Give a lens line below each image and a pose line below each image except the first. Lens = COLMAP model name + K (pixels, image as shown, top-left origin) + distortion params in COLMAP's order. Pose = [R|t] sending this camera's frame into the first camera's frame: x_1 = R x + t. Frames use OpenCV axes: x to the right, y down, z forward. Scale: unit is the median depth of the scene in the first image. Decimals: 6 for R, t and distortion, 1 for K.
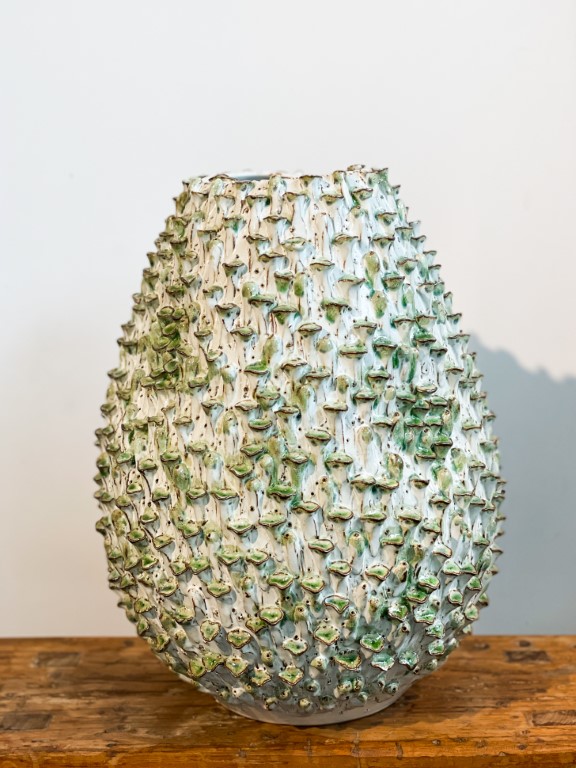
lens RADIAL K [[1159.3, 0, 281.4], [0, 1159.3, 384.7], [0, 0, 1]] dist [0.063902, 0.000000]
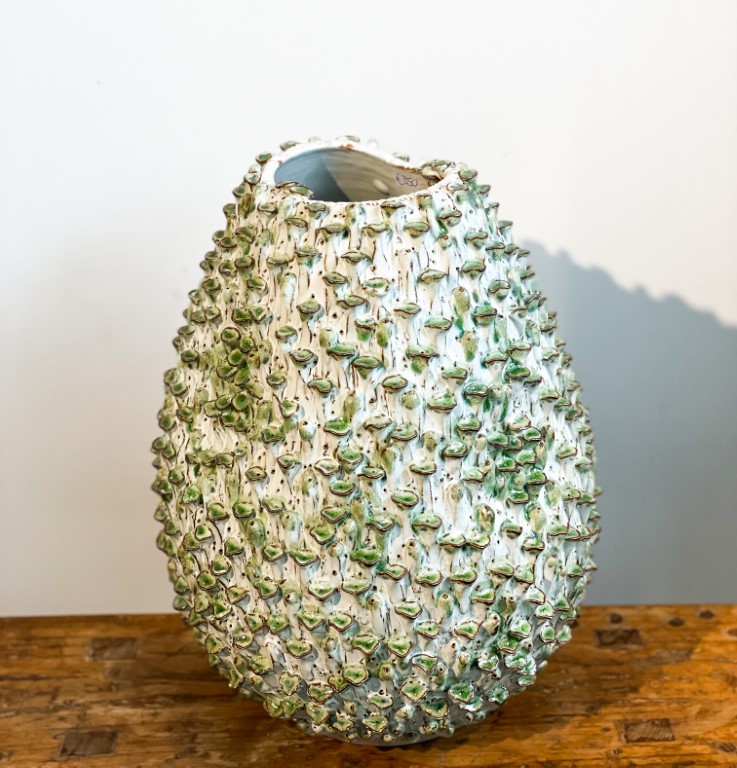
lens RADIAL K [[1362.0, 0, 373.8], [0, 1362.0, 383.3], [0, 0, 1]] dist [0.061854, 0.000000]
pose [[0.999337, -0.016026, 0.032690, -0.025458], [0.010235, 0.985359, 0.170184, -0.217314], [-0.034939, -0.169736, 0.984870, -0.055756]]
